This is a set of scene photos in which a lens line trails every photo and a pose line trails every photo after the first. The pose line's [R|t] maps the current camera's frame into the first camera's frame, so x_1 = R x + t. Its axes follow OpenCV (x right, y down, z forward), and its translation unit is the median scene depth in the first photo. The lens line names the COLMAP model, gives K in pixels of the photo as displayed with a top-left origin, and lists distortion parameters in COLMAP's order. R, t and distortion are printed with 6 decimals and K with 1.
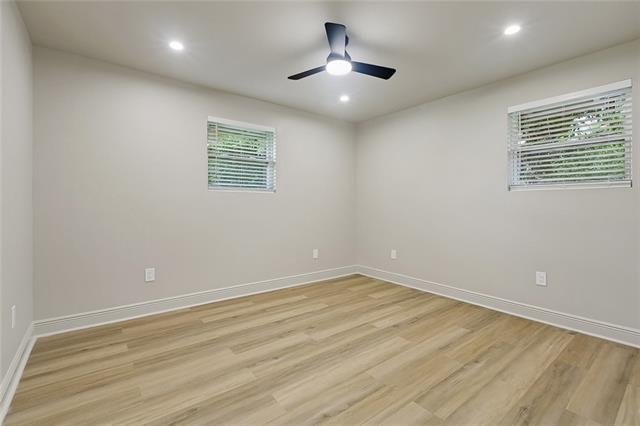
lens RADIAL K [[291.0, 0, 321.3], [0, 291.0, 206.2], [0, 0, 1]] dist [0.000714, 0.000247]
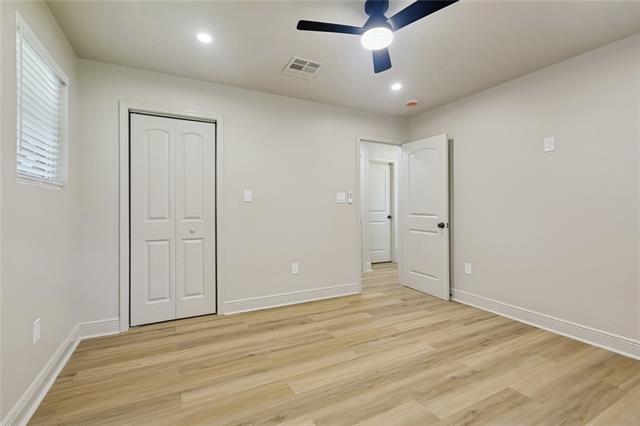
lens RADIAL K [[291.0, 0, 321.3], [0, 291.0, 206.2], [0, 0, 1]] dist [0.000714, 0.000247]
pose [[-0.984991, -0.003404, 0.172571, 0.097978], [-0.003013, 0.999992, 0.002529, -0.013615], [-0.172579, 0.001971, -0.984994, 1.981505]]
